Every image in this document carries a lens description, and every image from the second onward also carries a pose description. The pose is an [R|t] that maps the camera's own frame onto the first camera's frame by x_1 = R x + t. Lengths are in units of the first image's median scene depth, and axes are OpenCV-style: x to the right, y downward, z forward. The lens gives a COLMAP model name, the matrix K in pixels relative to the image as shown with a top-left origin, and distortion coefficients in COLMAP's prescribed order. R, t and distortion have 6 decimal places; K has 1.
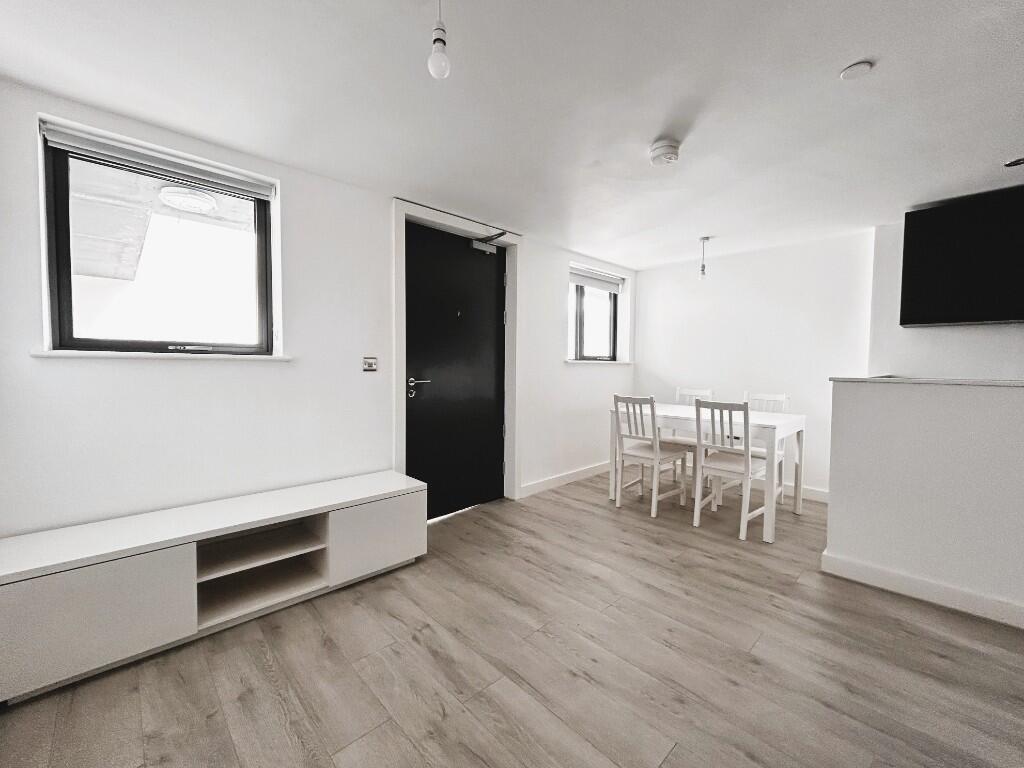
lens RADIAL K [[420.4, 0, 512.1], [0, 420.4, 382.9], [0, 0, 1]] dist [0.001384, 0.000122]
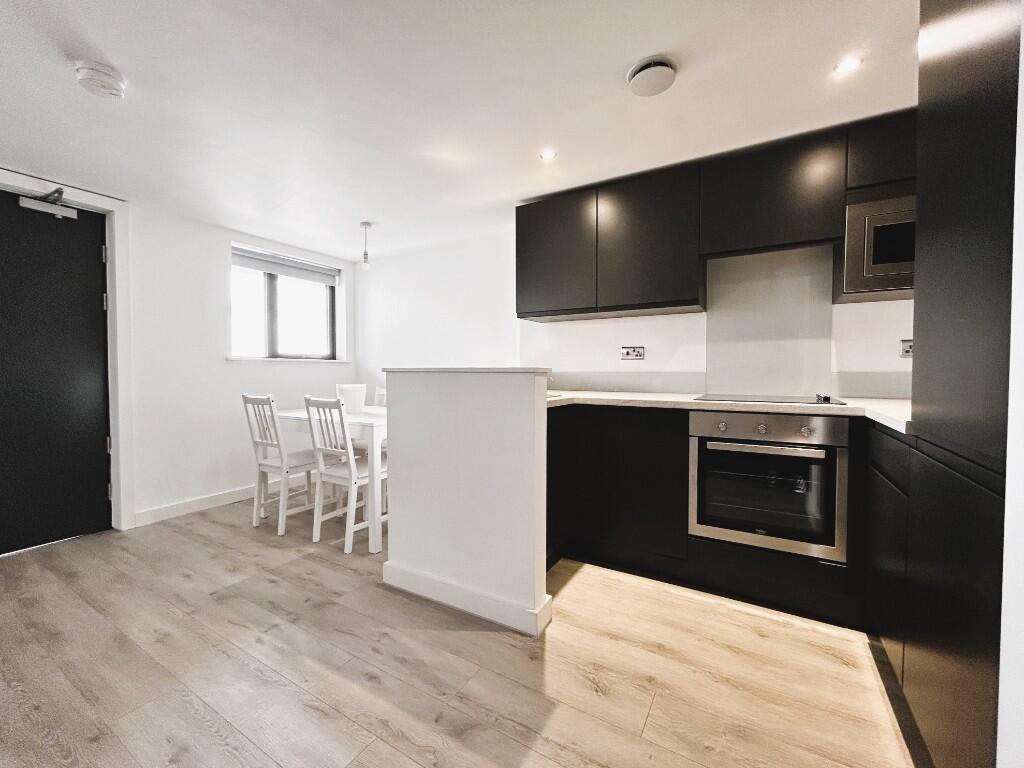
lens RADIAL K [[420.4, 0, 512.1], [0, 420.4, 382.9], [0, 0, 1]] dist [0.001384, 0.000122]
pose [[0.965365, -0.014882, 0.260479, 0.650787], [0.019314, 0.999709, -0.014462, 0.031124], [-0.260188, 0.018992, 0.965371, 0.041072]]
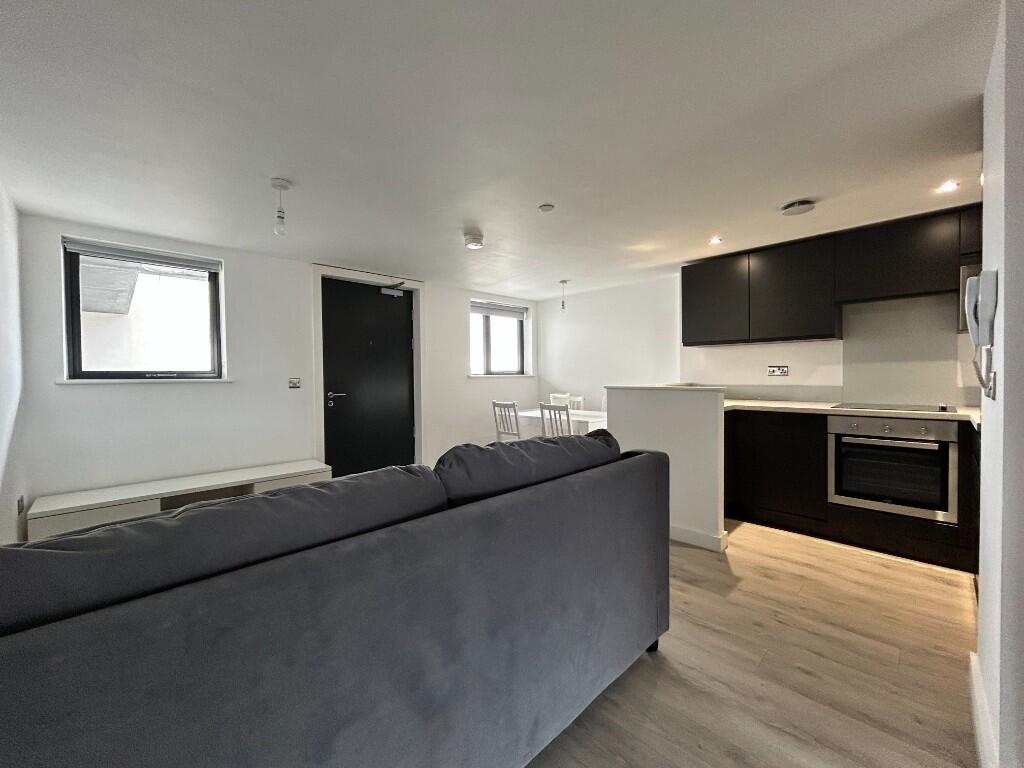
lens RADIAL K [[411.5, 0, 512.0], [0, 411.5, 384.0], [0, 0, 1]] dist [0.000136, 0.000059]
pose [[0.999779, -0.020413, 0.005040, 0.354312], [0.020527, 0.999510, -0.023622, 0.005727], [-0.004556, 0.023720, 0.999708, -0.346651]]
